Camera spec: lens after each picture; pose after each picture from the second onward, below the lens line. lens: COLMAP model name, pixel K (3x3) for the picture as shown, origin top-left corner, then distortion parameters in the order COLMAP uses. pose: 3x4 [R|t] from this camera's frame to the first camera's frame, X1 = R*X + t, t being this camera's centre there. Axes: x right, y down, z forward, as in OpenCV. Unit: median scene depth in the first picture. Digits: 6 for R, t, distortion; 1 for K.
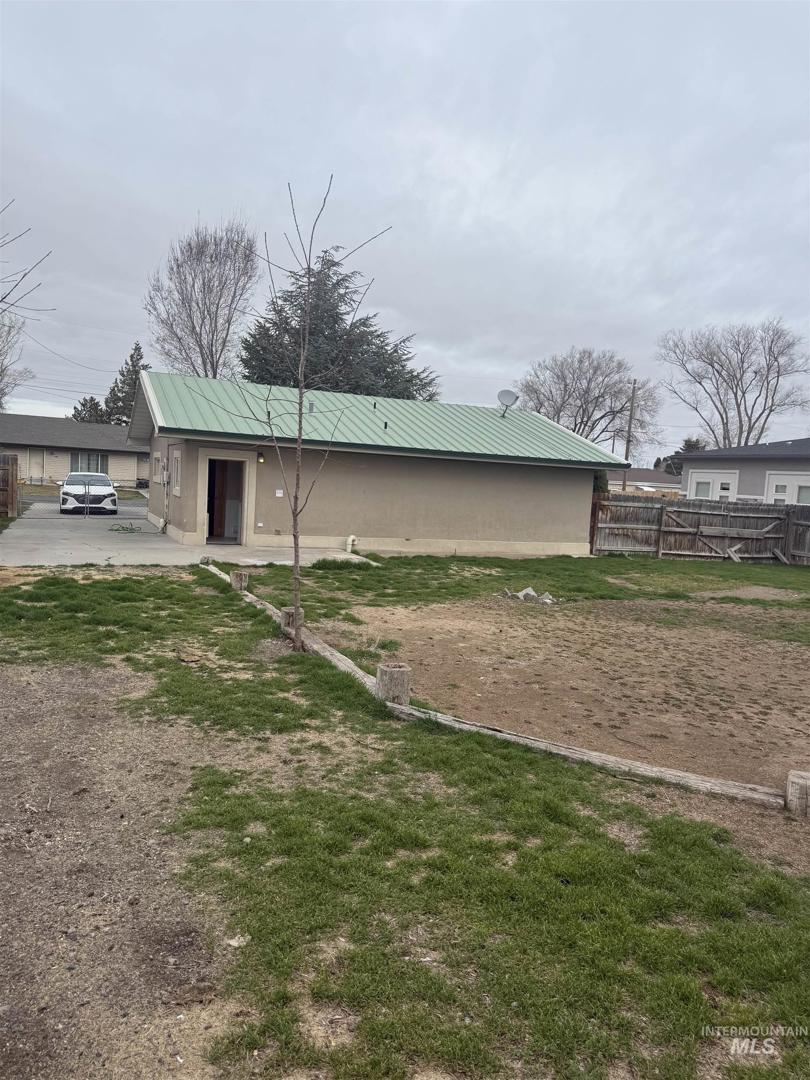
lens RADIAL K [[763.8, 0, 421.6], [0, 763.8, 529.2], [0, 0, 1]] dist [0.045900, -0.041865]
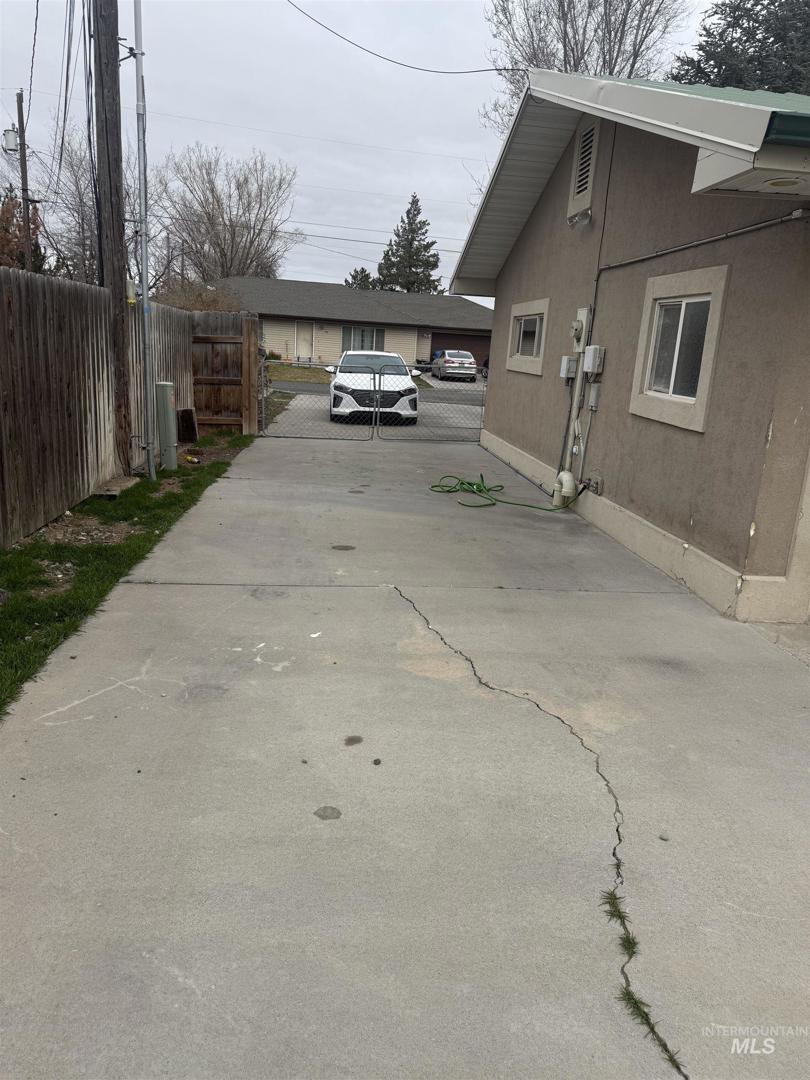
lens RADIAL K [[763.8, 0, 407.6], [0, 763.8, 544.8], [0, 0, 1]] dist [0.045900, -0.041865]
pose [[0.942815, 0.089872, -0.320971, -0.215621], [-0.034462, 0.984087, 0.174315, -0.031938], [0.331530, -0.153285, 0.930909, 0.456555]]
